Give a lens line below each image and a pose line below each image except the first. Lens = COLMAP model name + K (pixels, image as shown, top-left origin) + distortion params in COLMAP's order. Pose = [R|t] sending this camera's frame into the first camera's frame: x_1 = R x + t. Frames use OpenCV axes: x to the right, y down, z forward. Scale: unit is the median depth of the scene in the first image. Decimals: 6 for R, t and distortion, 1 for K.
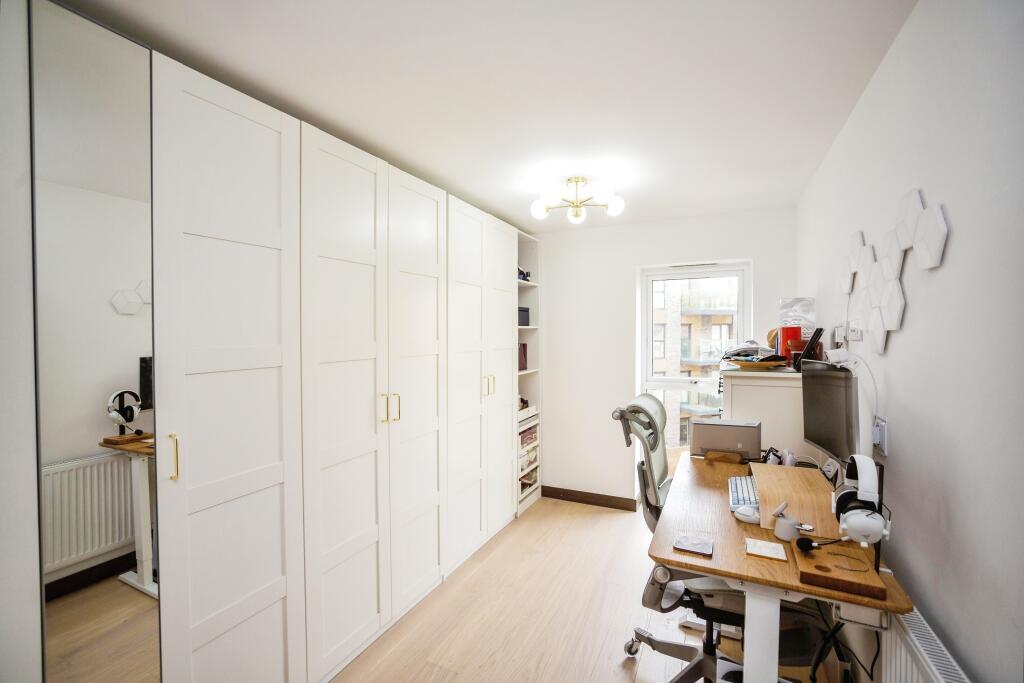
lens RADIAL K [[441.5, 0, 518.9], [0, 441.5, 334.0], [0, 0, 1]] dist [-0.017727, 0.000224]
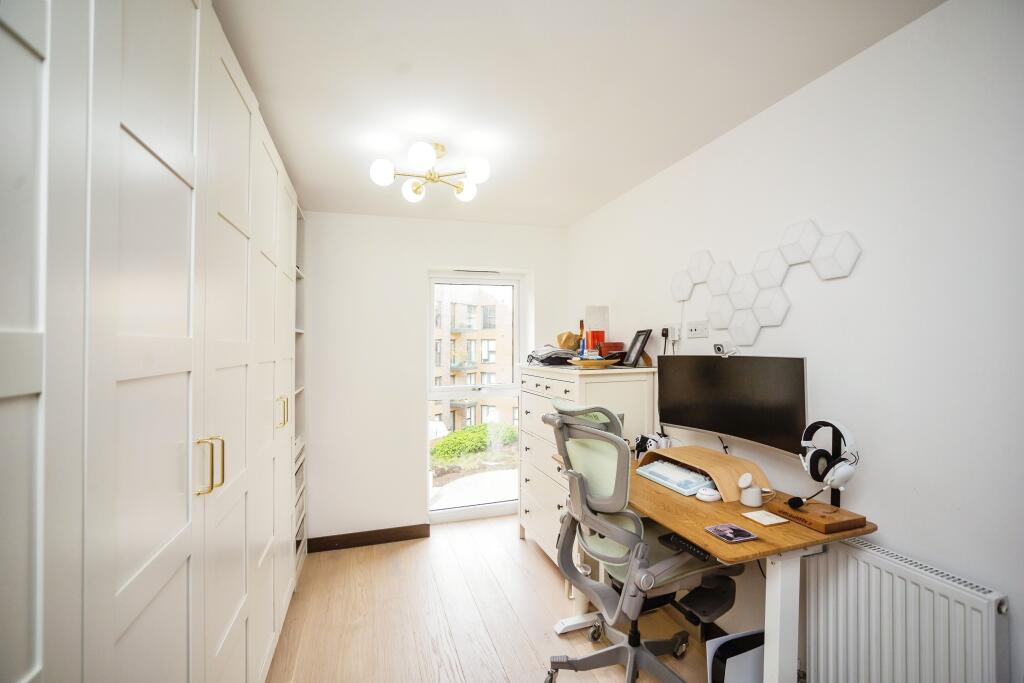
lens RADIAL K [[441.5, 0, 514.2], [0, 441.5, 340.4], [0, 0, 1]] dist [-0.017727, 0.000224]
pose [[0.727756, 0.007529, 0.685795, -0.306545], [0.008687, 0.999758, -0.020194, 0.028780], [-0.685781, 0.020654, 0.727514, 0.290136]]
